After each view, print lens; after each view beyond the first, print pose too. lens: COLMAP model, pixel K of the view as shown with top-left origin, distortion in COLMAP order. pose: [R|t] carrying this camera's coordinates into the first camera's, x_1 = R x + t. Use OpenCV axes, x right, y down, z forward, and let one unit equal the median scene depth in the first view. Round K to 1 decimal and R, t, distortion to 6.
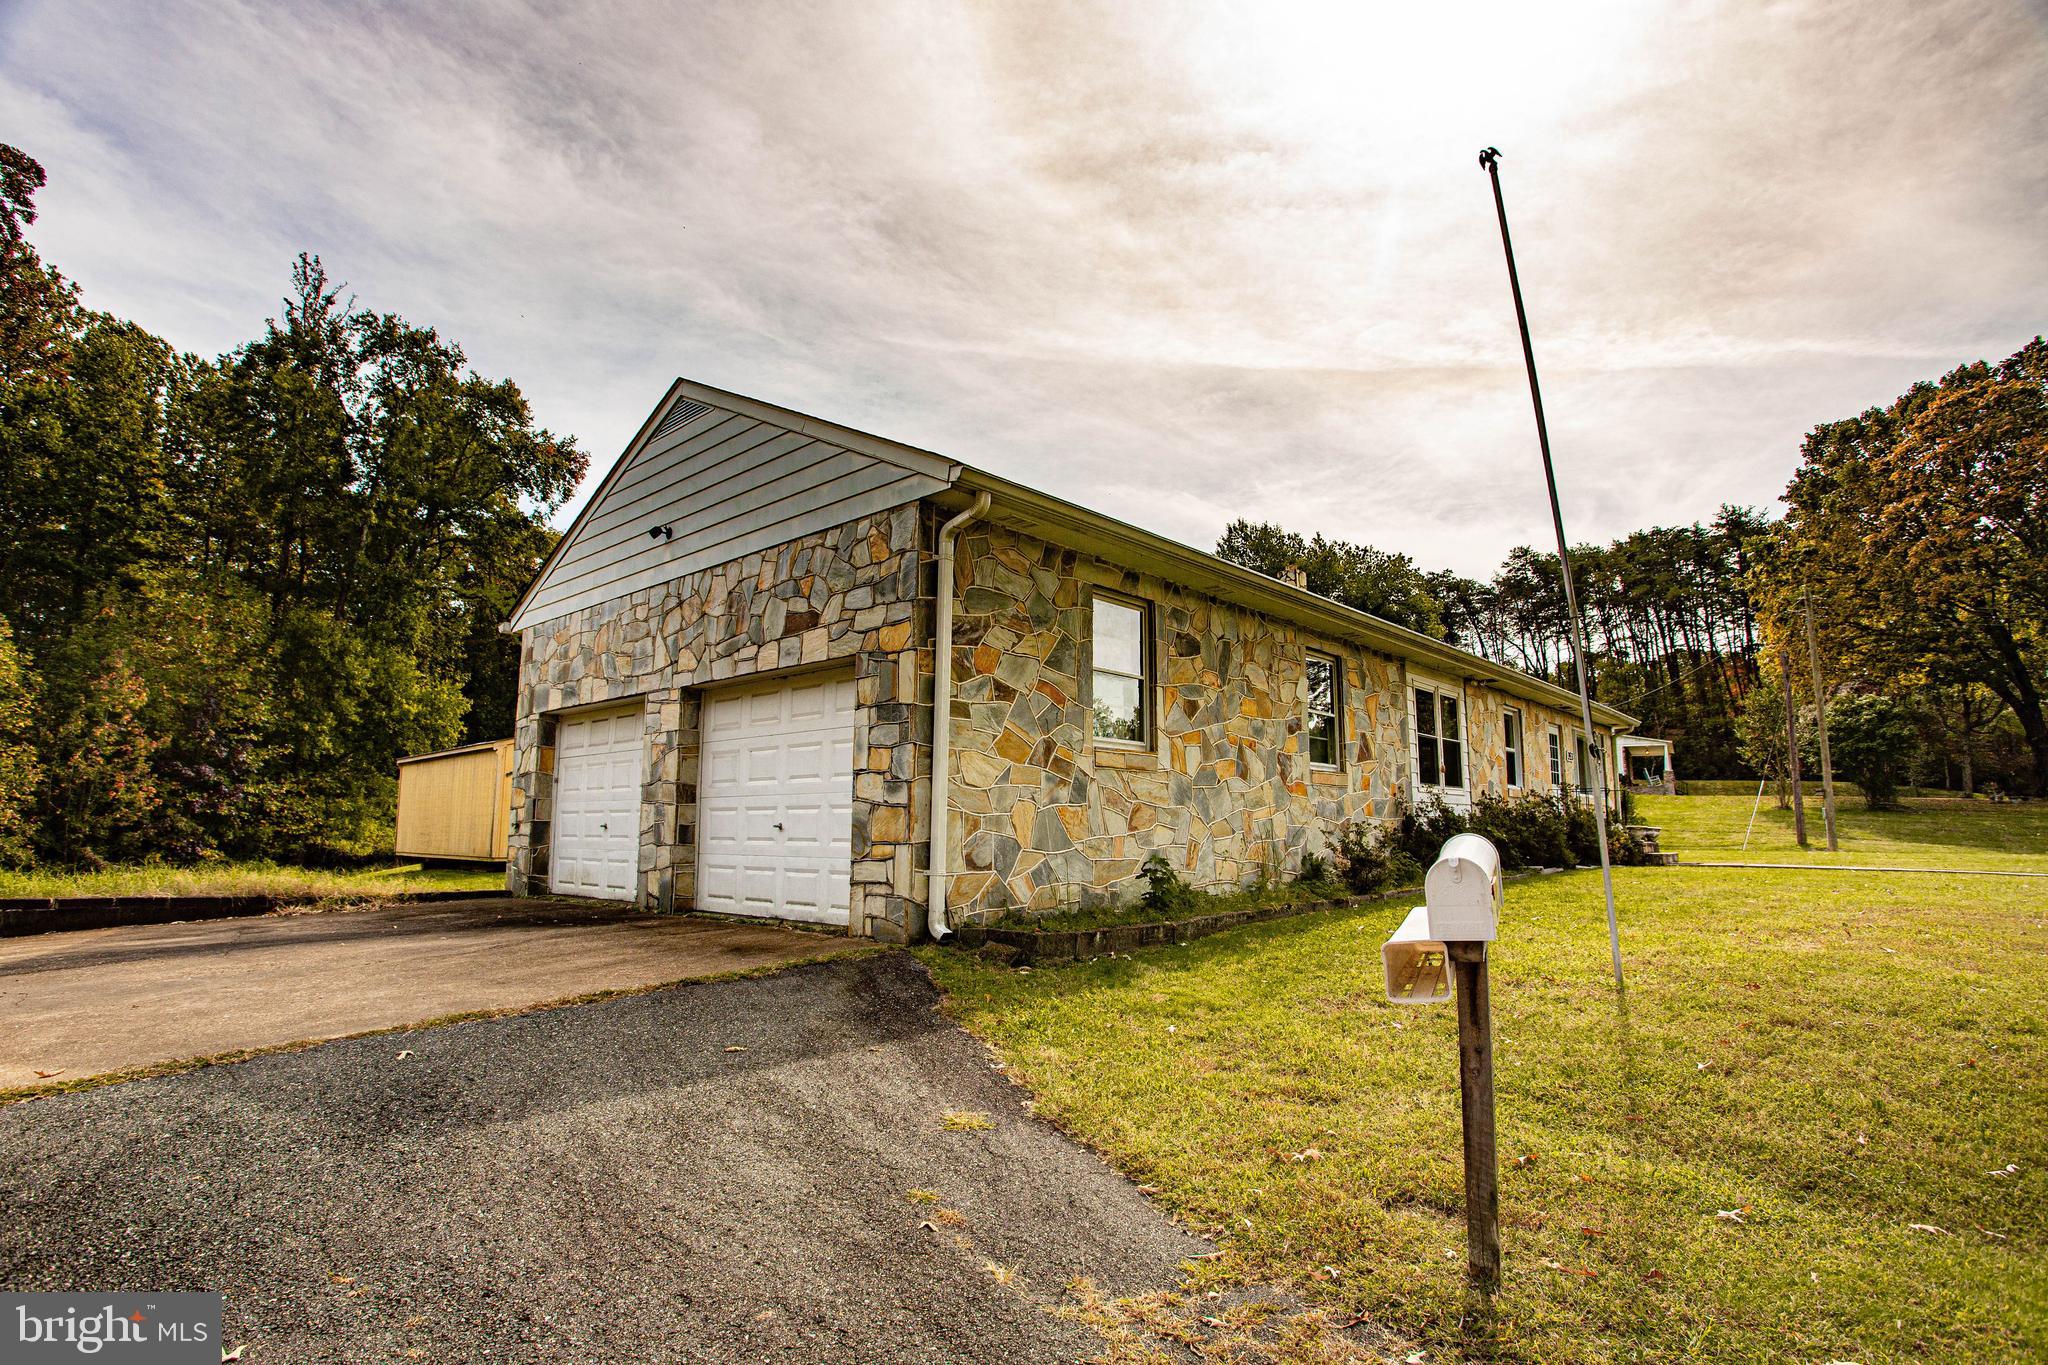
lens RADIAL K [[1018.9, 0, 1010.0], [0, 1018.9, 684.8], [0, 0, 1]] dist [-0.055567, 0.025577]
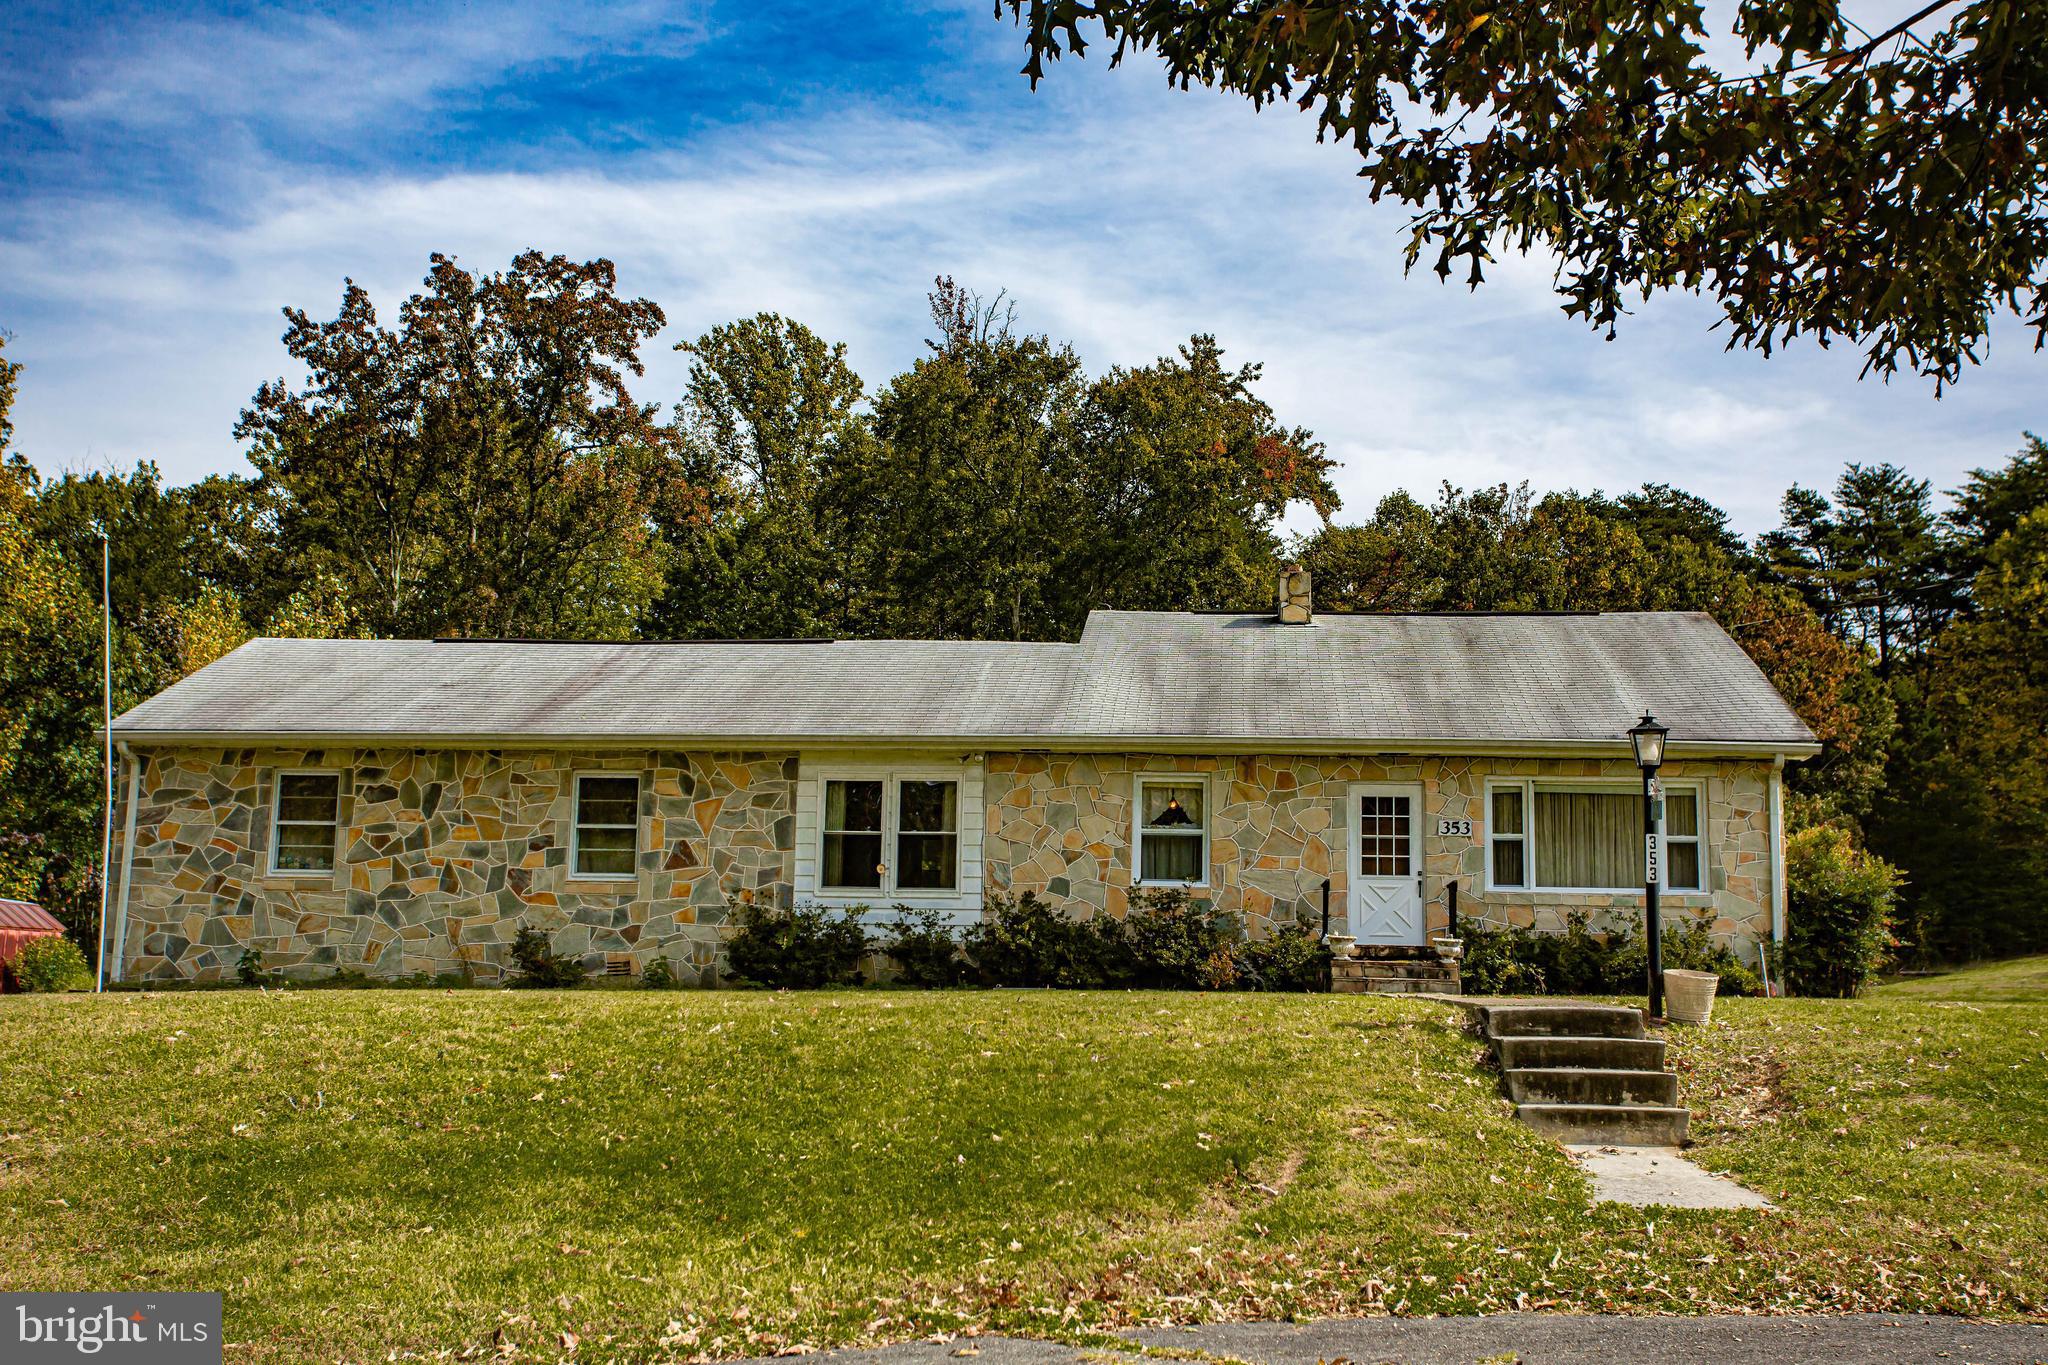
lens RADIAL K [[2124.8, 0, 1024.0], [0, 2124.8, 682.5], [0, 0, 1]] dist [0.009017, 0.108342]
pose [[0.604032, -0.119378, -0.787968, 3.653541], [0.100052, 0.992254, -0.073630, 0.133388], [0.790655, -0.034363, 0.611297, -0.031377]]
